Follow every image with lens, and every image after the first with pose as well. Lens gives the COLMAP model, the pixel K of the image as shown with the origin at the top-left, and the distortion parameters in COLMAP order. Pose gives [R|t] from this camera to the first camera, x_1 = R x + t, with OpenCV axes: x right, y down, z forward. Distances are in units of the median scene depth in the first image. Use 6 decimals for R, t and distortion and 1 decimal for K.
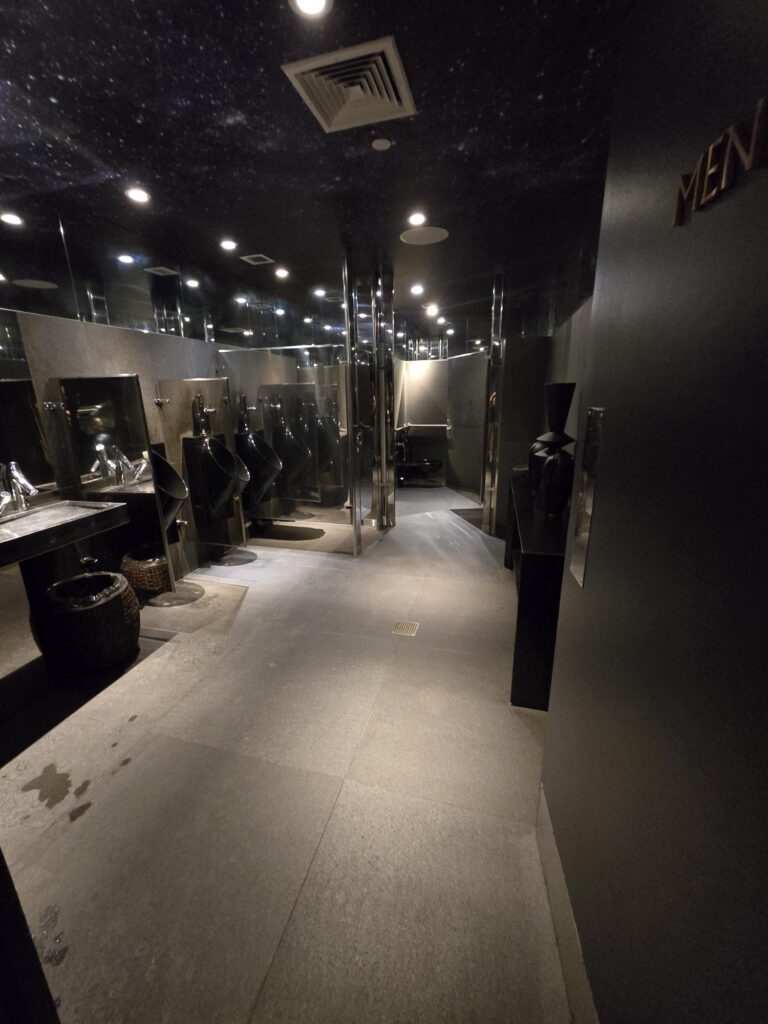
lens RADIAL K [[419.5, 0, 381.5], [0, 419.5, 510.3], [0, 0, 1]] dist [-0.004117, -0.000534]
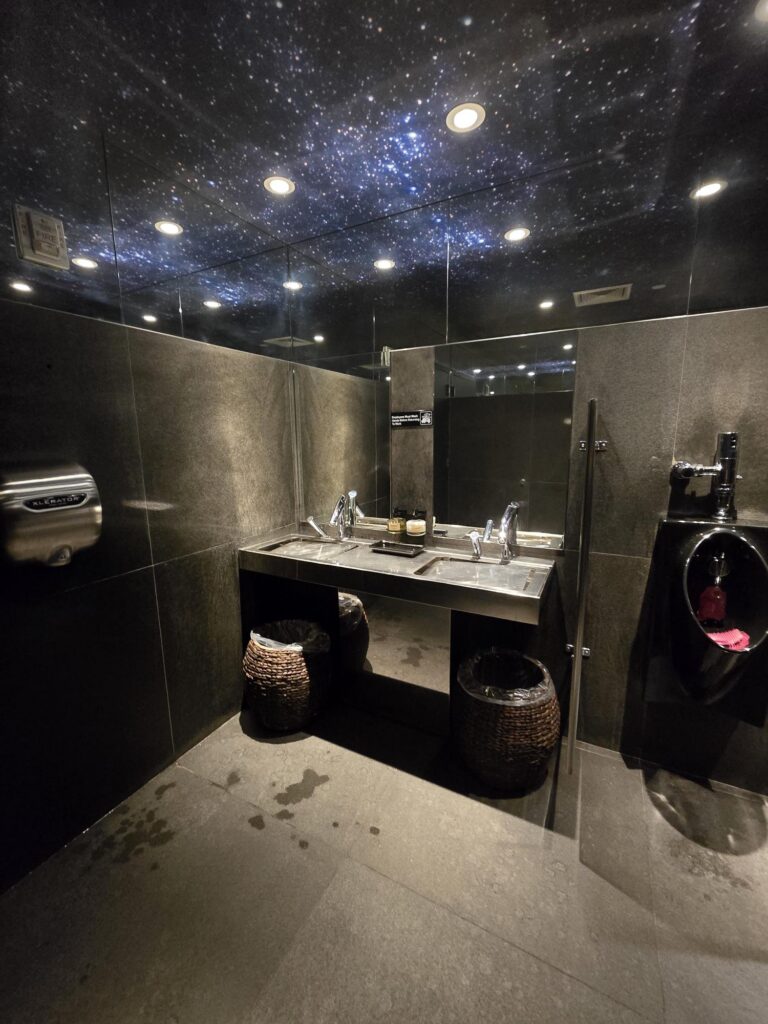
lens RADIAL K [[419.5, 0, 380.3], [0, 419.5, 508.2], [0, 0, 1]] dist [-0.004117, -0.000534]
pose [[-0.230592, 0.169758, -0.958128, 0.044508], [-0.251747, 0.940731, 0.227263, -0.205444], [0.939921, 0.293611, -0.174189, 0.774217]]
